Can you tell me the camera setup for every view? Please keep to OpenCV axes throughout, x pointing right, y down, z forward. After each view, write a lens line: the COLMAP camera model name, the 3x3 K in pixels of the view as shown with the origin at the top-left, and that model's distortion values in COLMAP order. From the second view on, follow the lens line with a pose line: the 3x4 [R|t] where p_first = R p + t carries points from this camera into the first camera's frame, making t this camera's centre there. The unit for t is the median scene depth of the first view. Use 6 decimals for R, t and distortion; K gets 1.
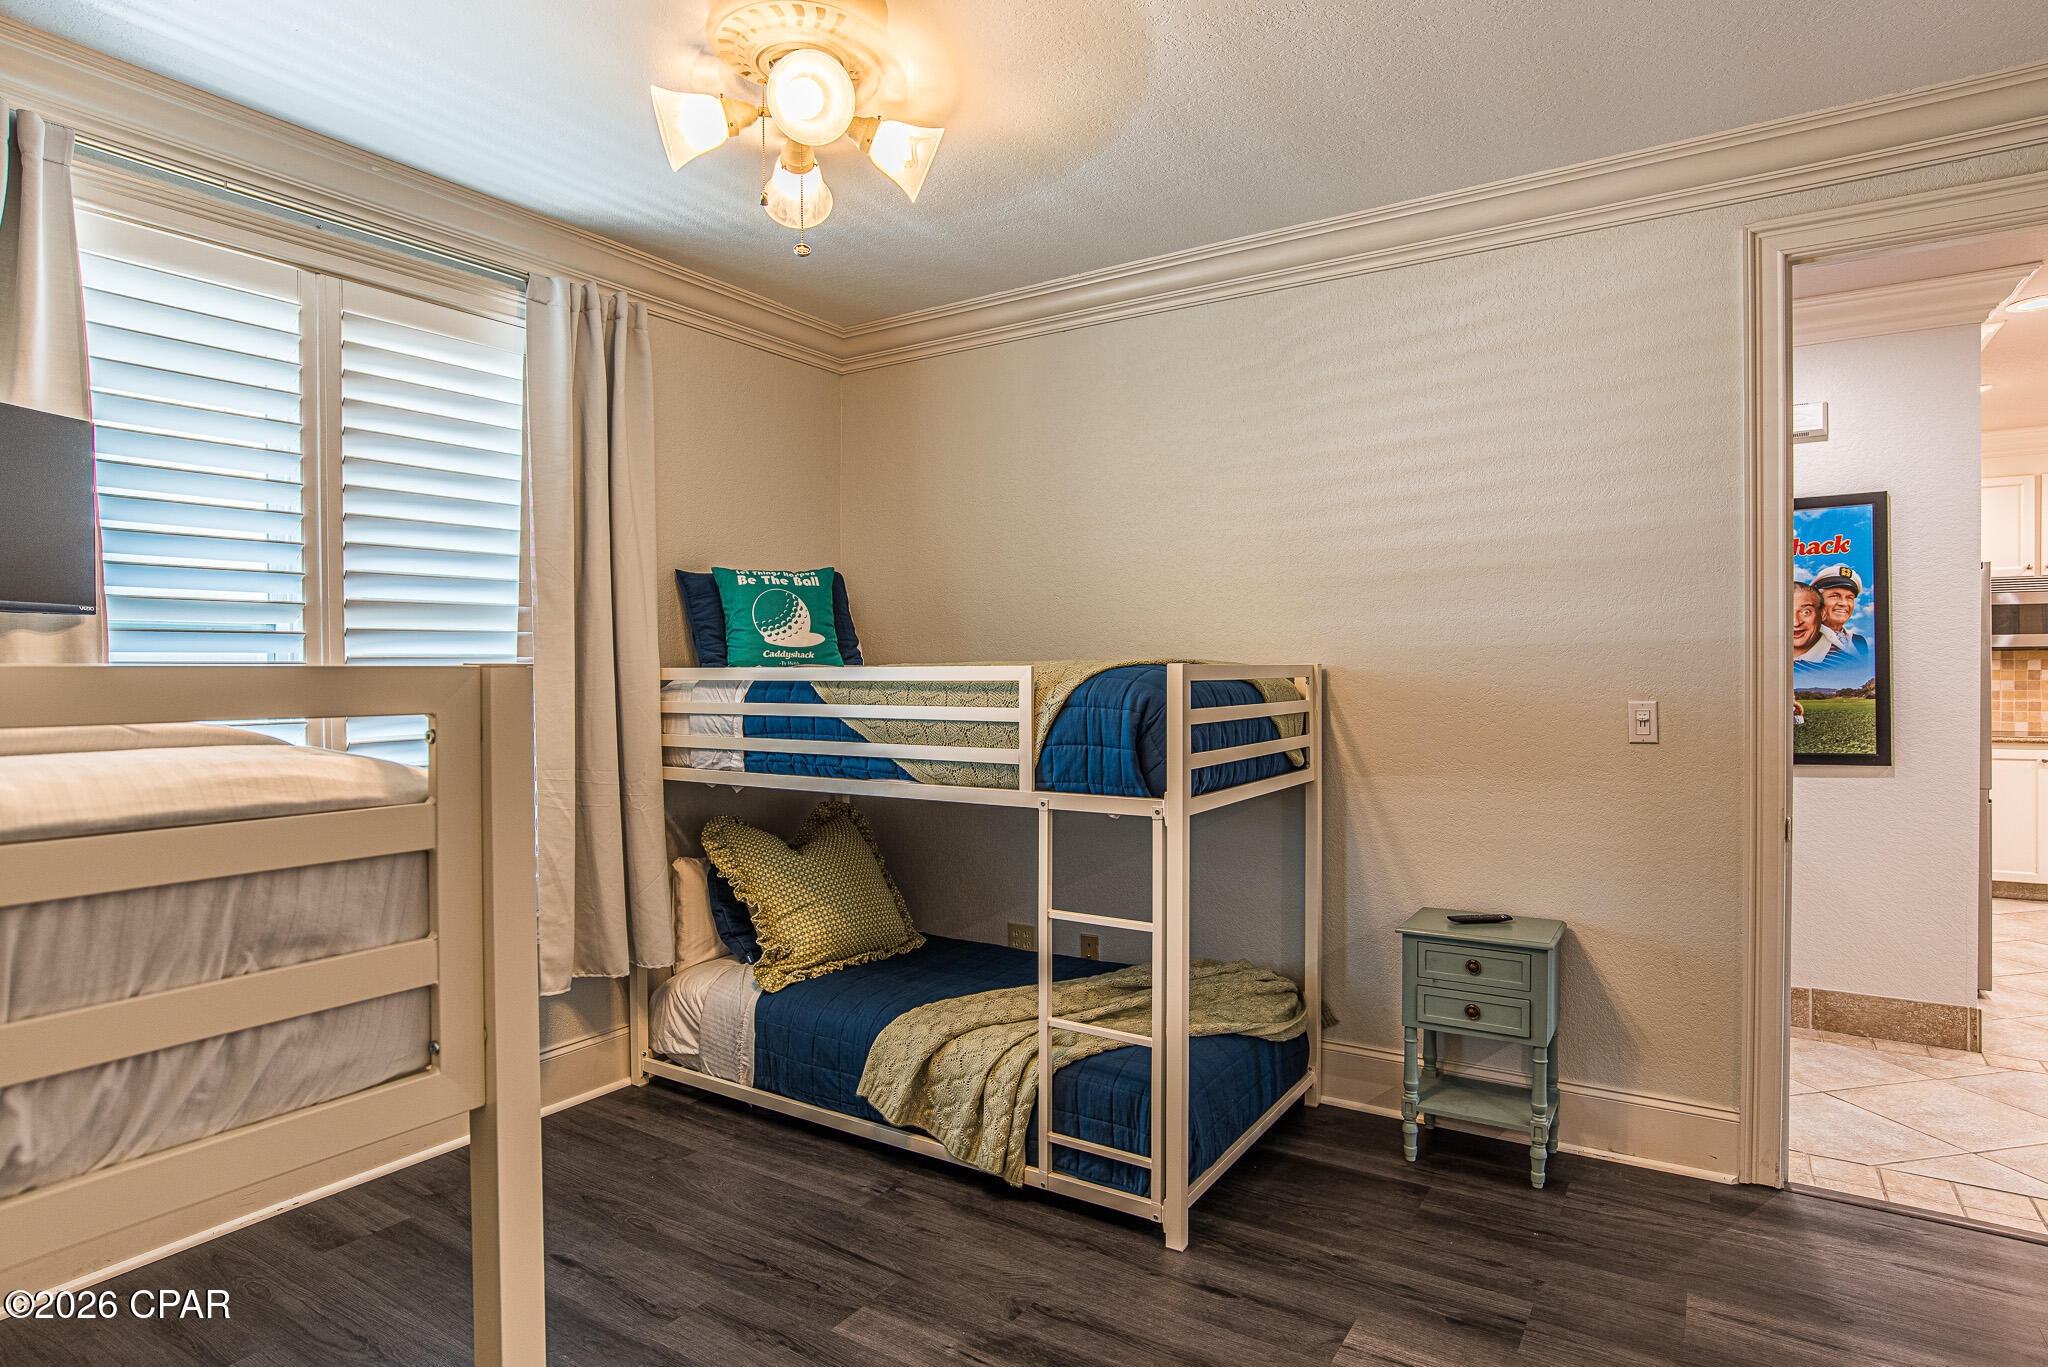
lens RADIAL K [[1112.4, 0, 1015.0], [0, 1112.4, 679.7], [0, 0, 1]] dist [-0.039604, 0.001680]
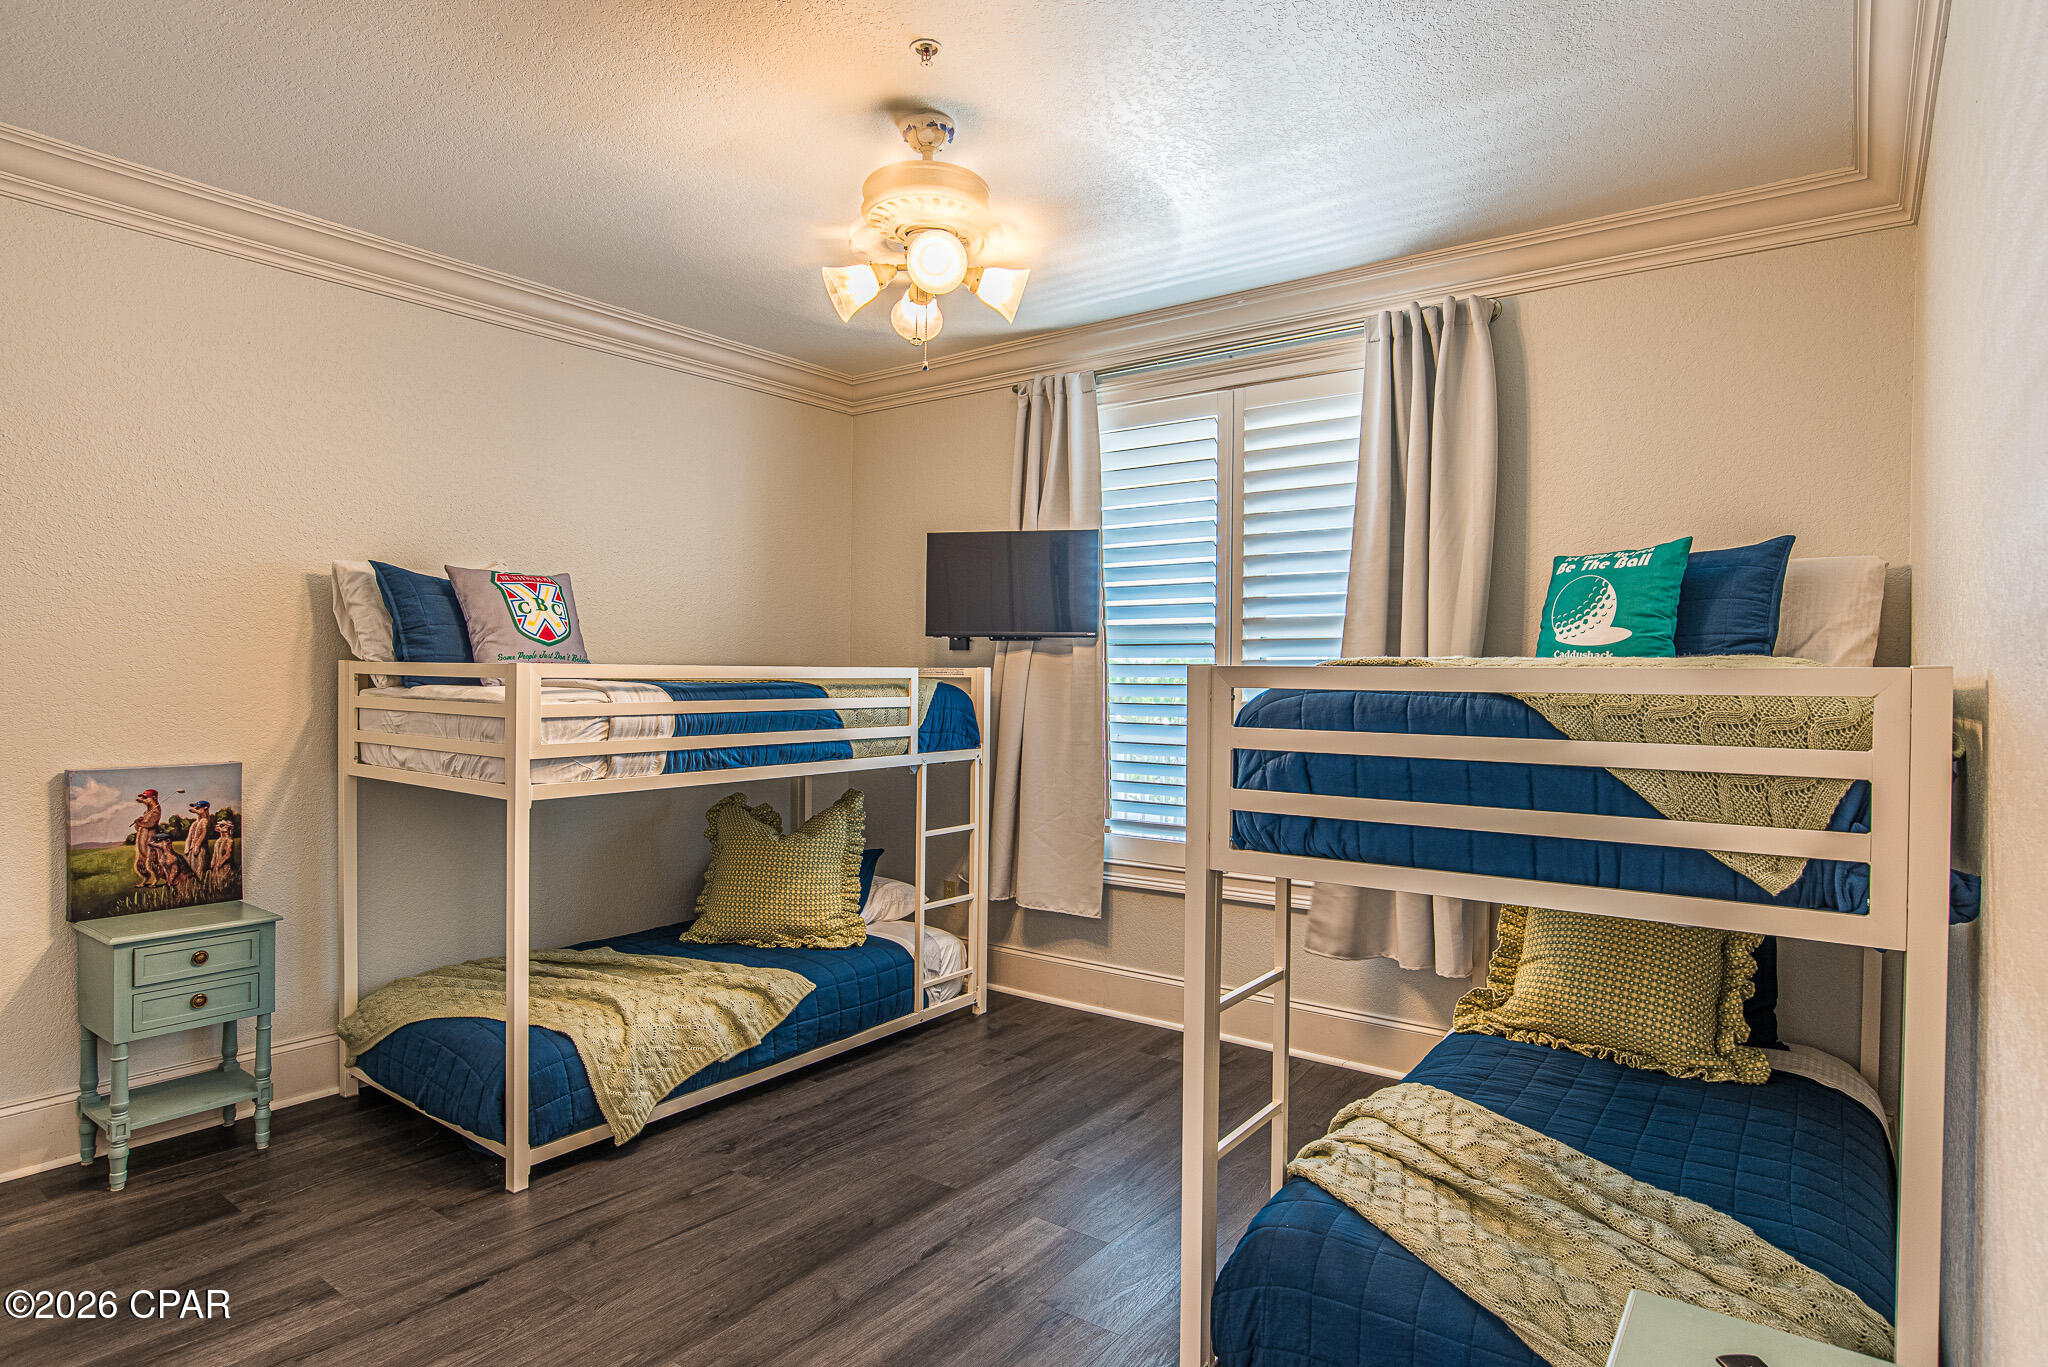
lens RADIAL K [[1112.4, 0, 1016.1], [0, 1112.4, 675.4], [0, 0, 1]] dist [-0.039604, 0.001680]
pose [[-0.066699, 0.010531, -0.997718, 0.841265], [-0.014662, 0.999826, 0.011534, -0.014013], [0.997665, 0.015397, -0.066533, 0.841143]]
